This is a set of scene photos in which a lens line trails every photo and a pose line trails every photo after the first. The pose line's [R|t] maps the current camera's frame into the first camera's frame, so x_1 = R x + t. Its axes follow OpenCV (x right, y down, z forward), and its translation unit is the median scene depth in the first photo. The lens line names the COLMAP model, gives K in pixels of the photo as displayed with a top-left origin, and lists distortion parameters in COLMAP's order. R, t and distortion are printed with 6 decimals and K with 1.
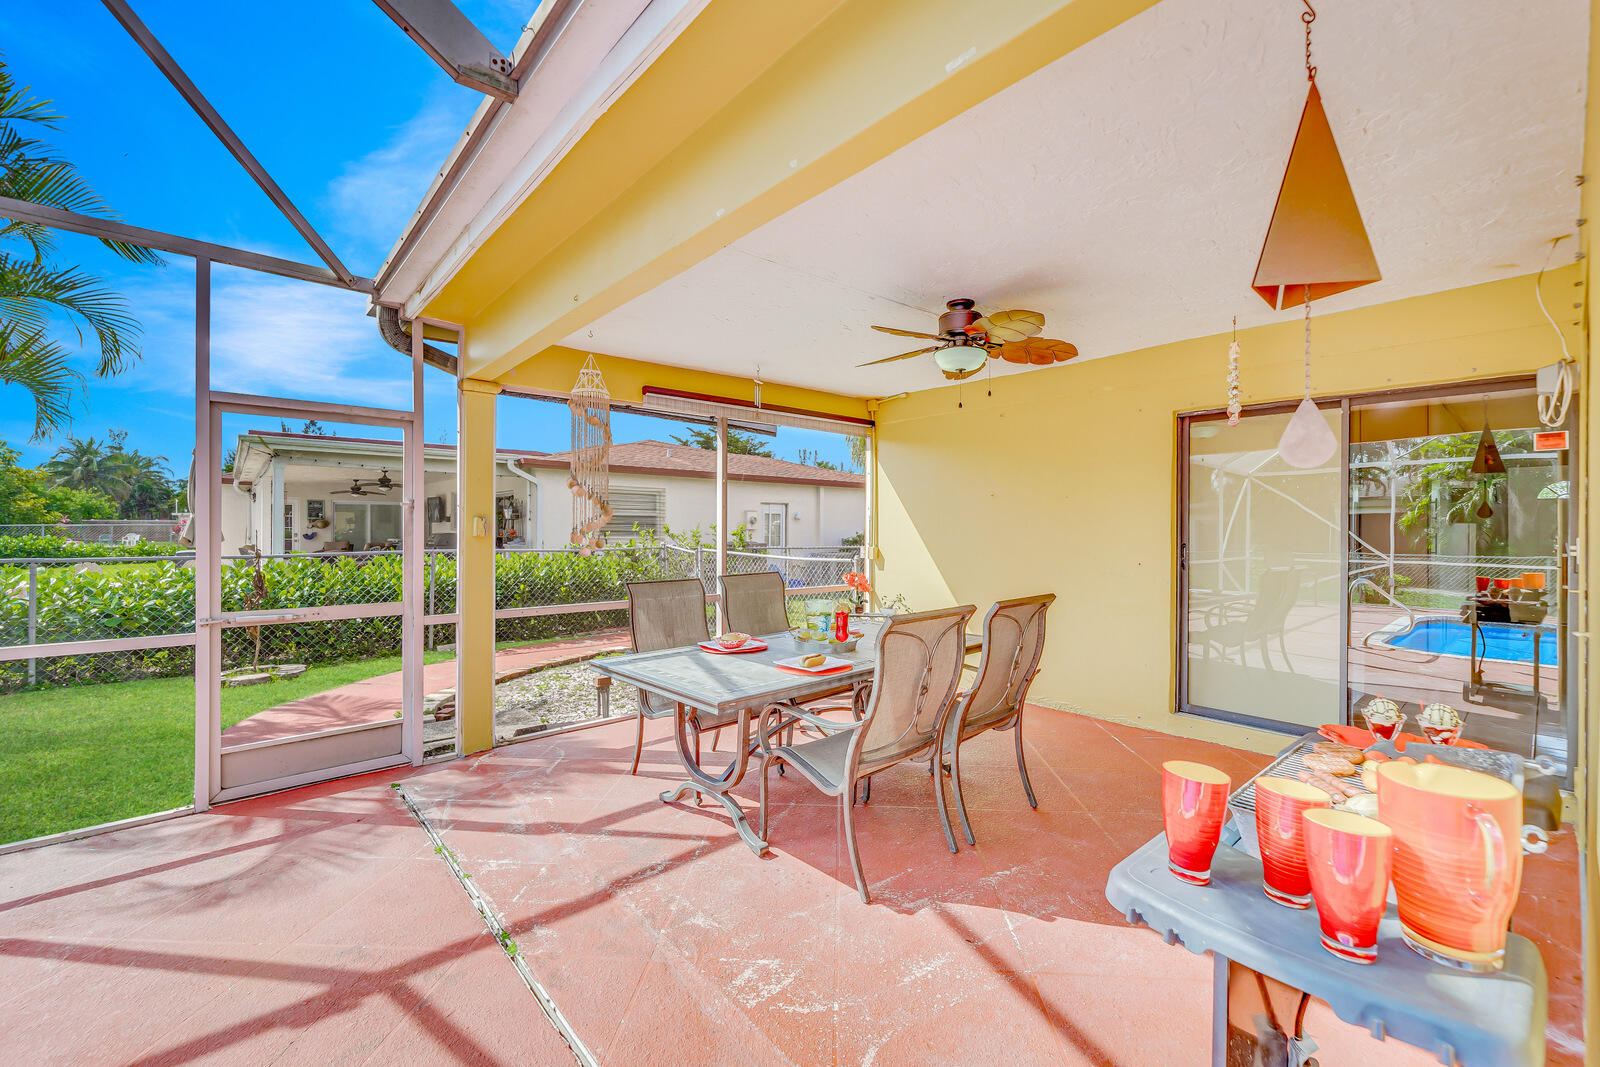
lens RADIAL K [[657.4, 0, 800.0], [0, 657.4, 533.5], [0, 0, 1]] dist [0.000076, 0.000041]
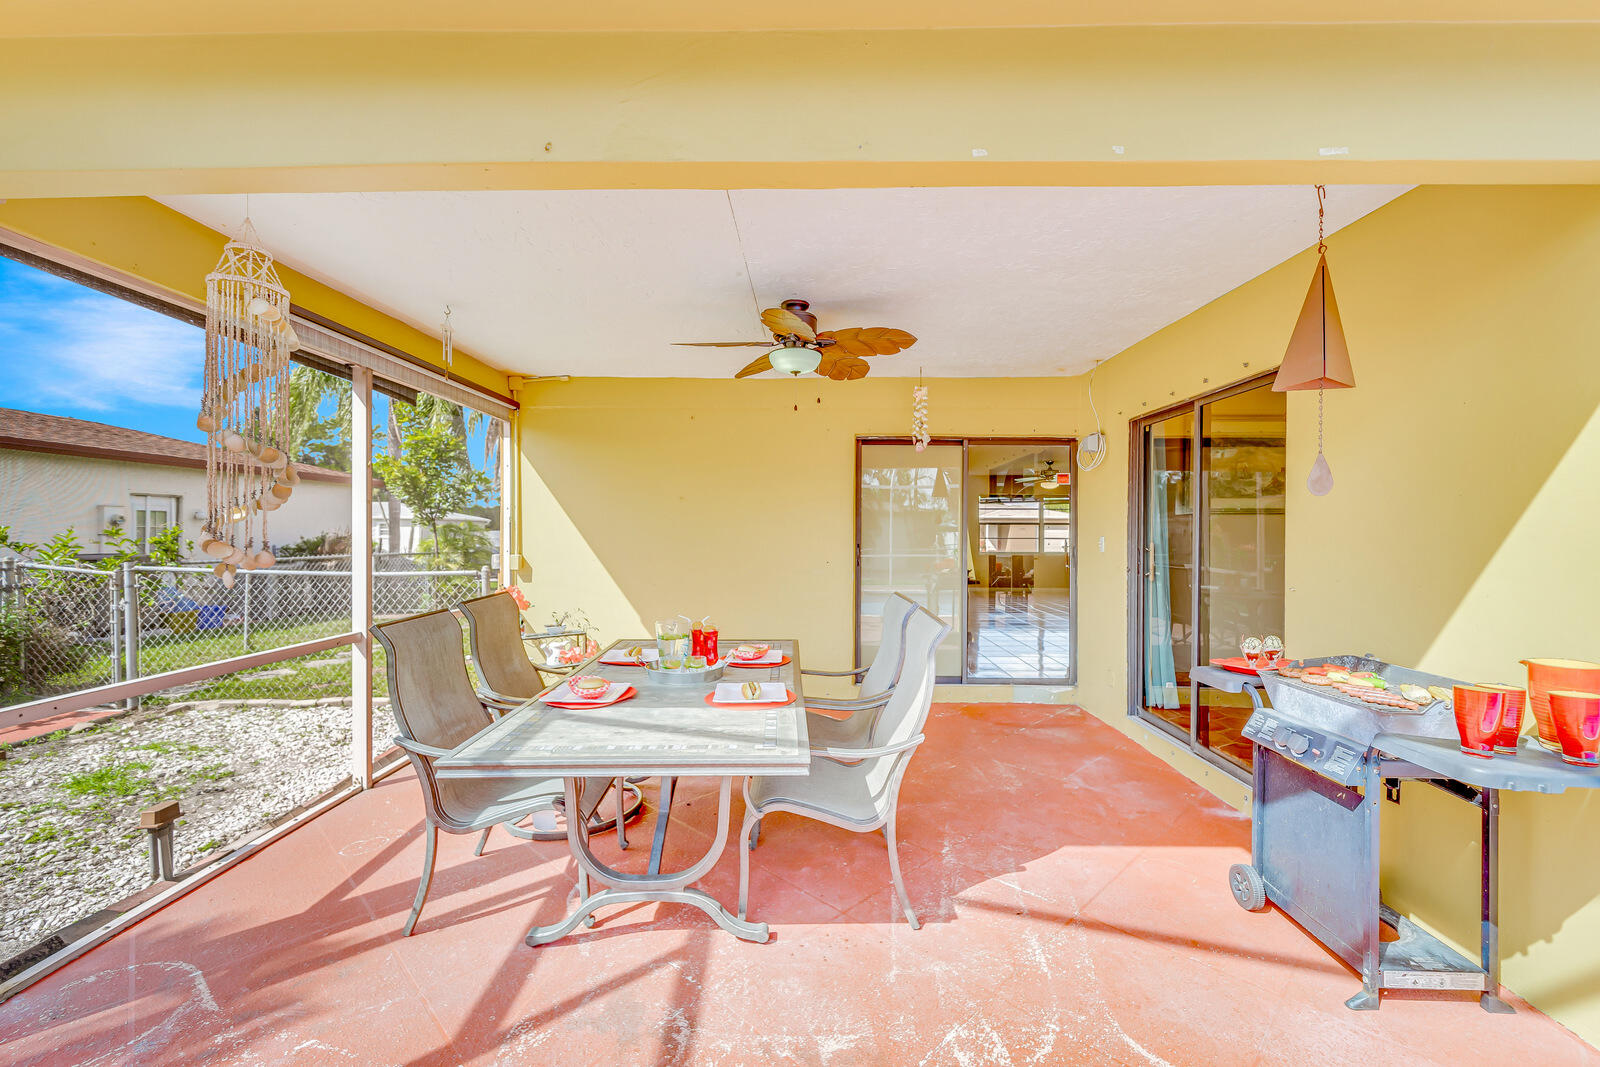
lens RADIAL K [[658.0, 0, 800.0], [0, 658.0, 533.5], [0, 0, 1]] dist [-0.002711, -0.000068]
pose [[0.671713, -0.004549, 0.740798, -0.493822], [0.007993, 0.999967, -0.001107, -0.004354], [-0.740769, 0.006665, 0.671727, 0.338836]]
